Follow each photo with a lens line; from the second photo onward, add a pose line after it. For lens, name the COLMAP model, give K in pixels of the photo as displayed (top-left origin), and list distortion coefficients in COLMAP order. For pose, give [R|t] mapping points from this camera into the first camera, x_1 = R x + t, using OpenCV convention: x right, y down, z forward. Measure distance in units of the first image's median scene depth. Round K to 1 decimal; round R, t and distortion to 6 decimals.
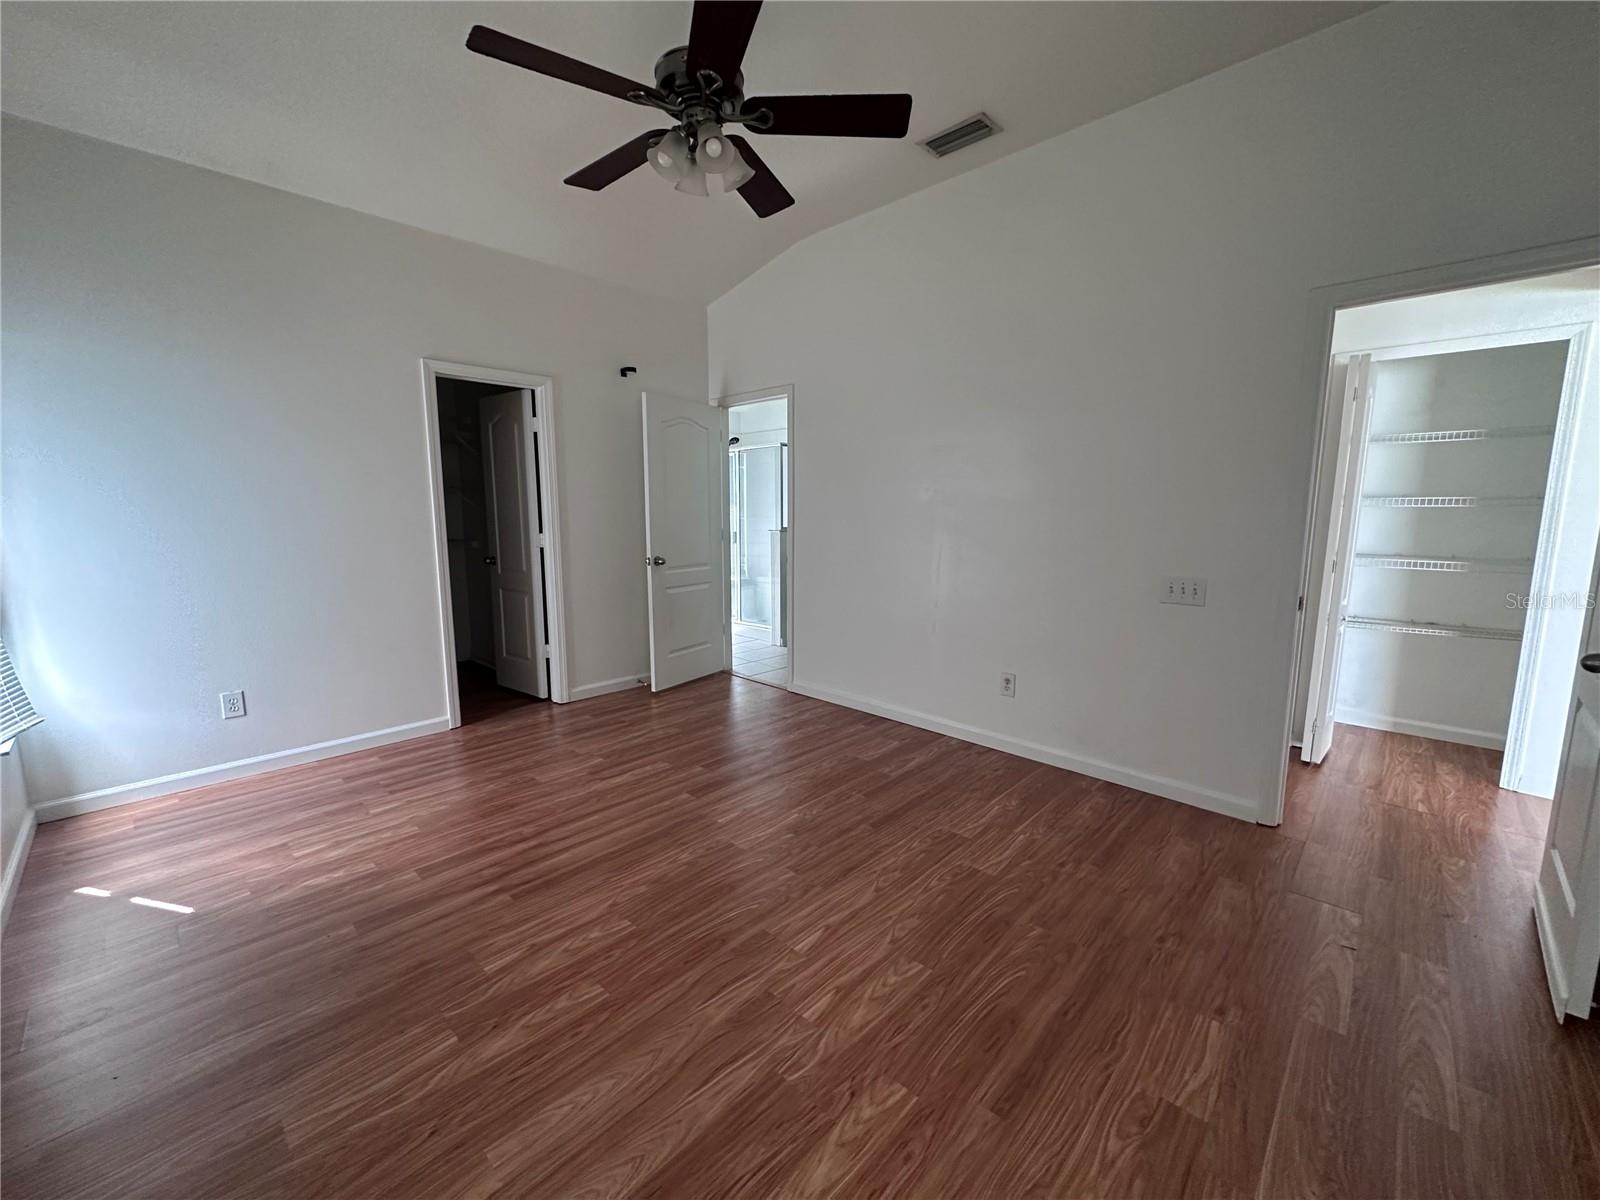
lens RADIAL K [[635.3, 0, 795.8], [0, 635.3, 593.6], [0, 0, 1]] dist [-0.003523, -0.000169]
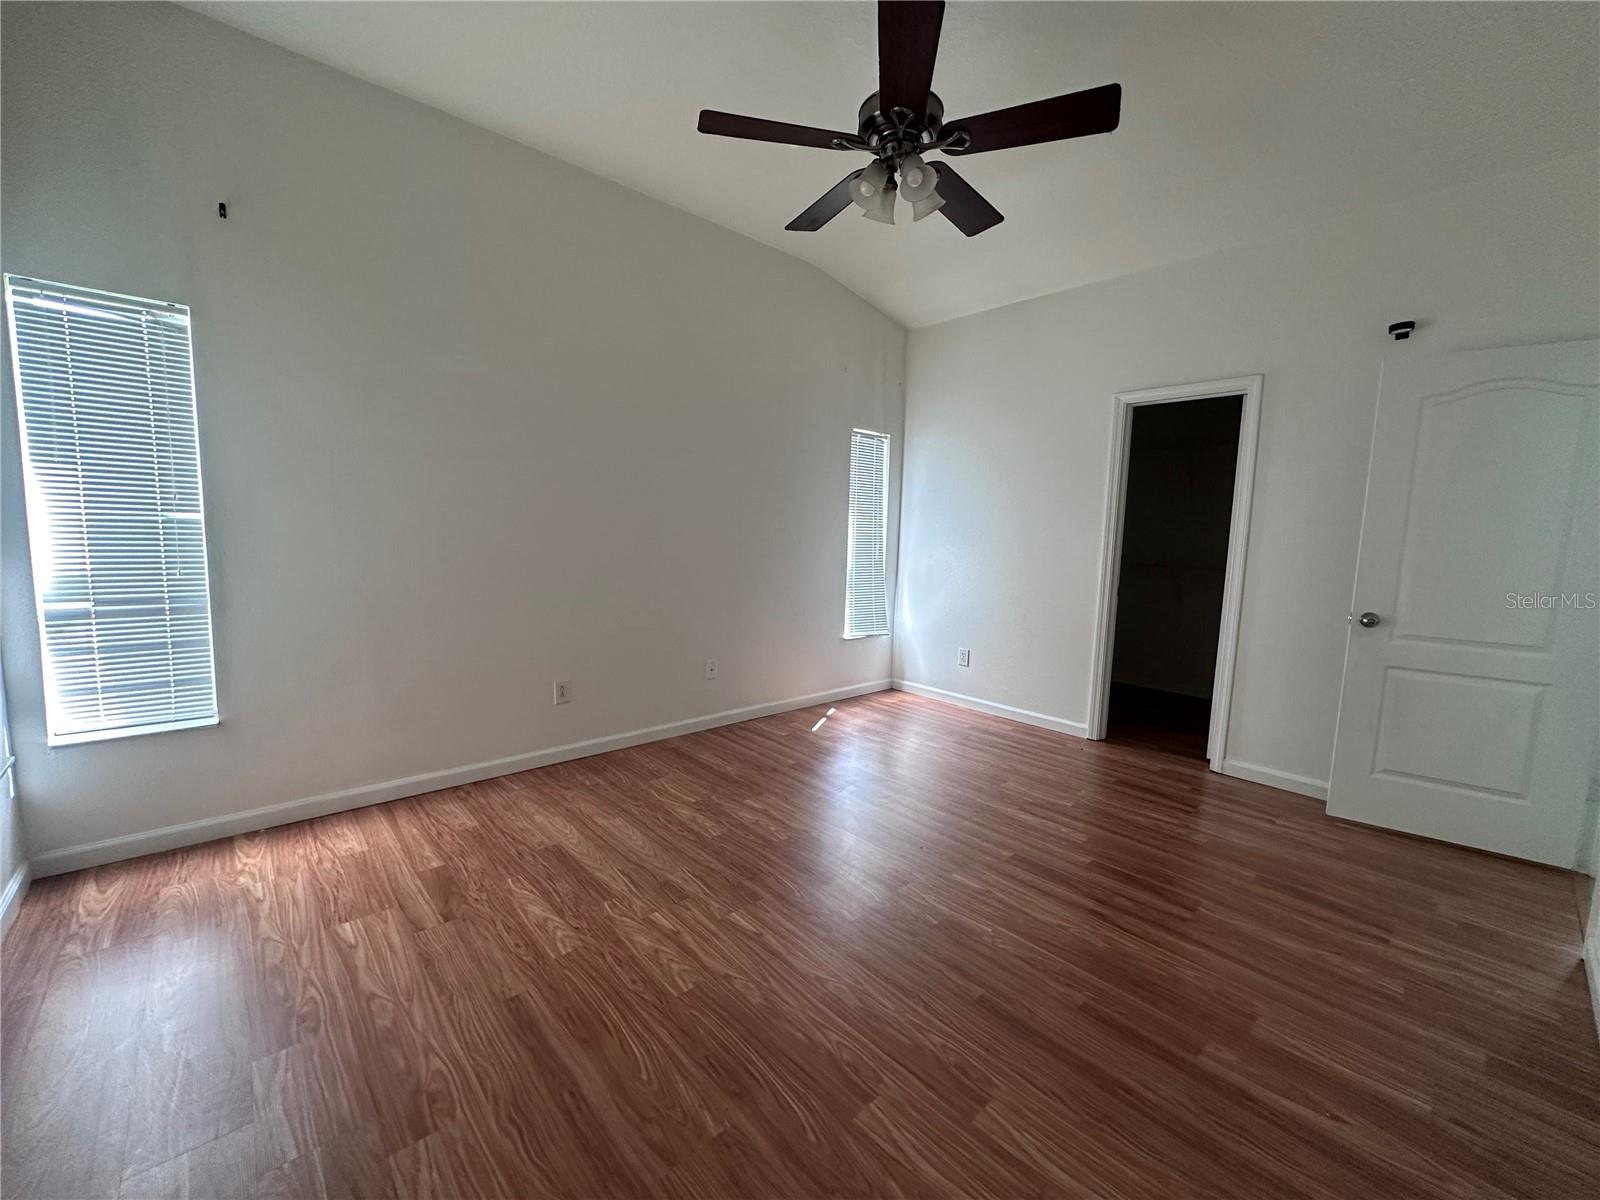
lens RADIAL K [[641.9, 0, 802.8], [0, 641.9, 591.2], [0, 0, 1]] dist [-0.004123, -0.000413]
pose [[-0.060764, 0.097493, -0.993380, 0.882863], [-0.160697, 0.981281, 0.106135, -0.109813], [0.985132, 0.166082, -0.043959, 0.905351]]
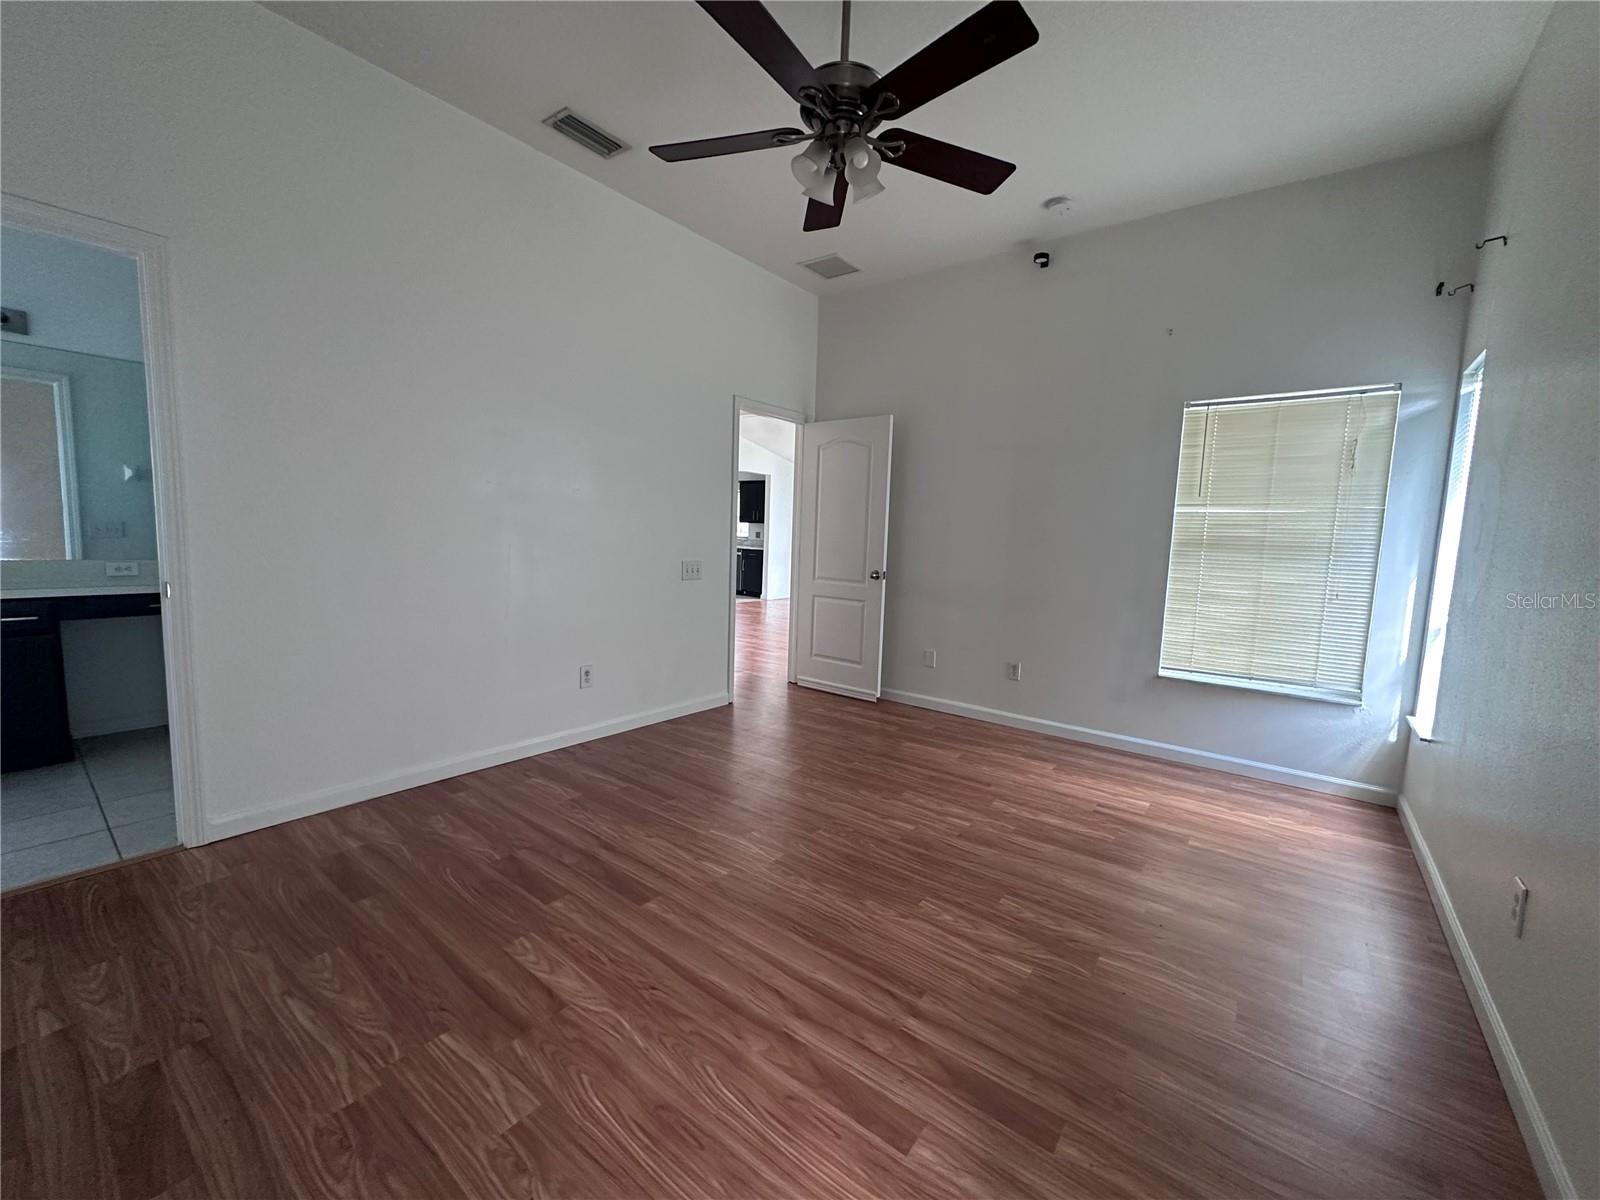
lens RADIAL K [[640.7, 0, 798.7], [0, 640.7, 596.0], [0, 0, 1]] dist [-0.003669, -0.000405]
pose [[-0.109470, -0.104986, 0.988430, -1.112800], [0.098144, 0.988406, 0.115853, -0.115460], [-0.989133, 0.109691, -0.097897, 1.120770]]
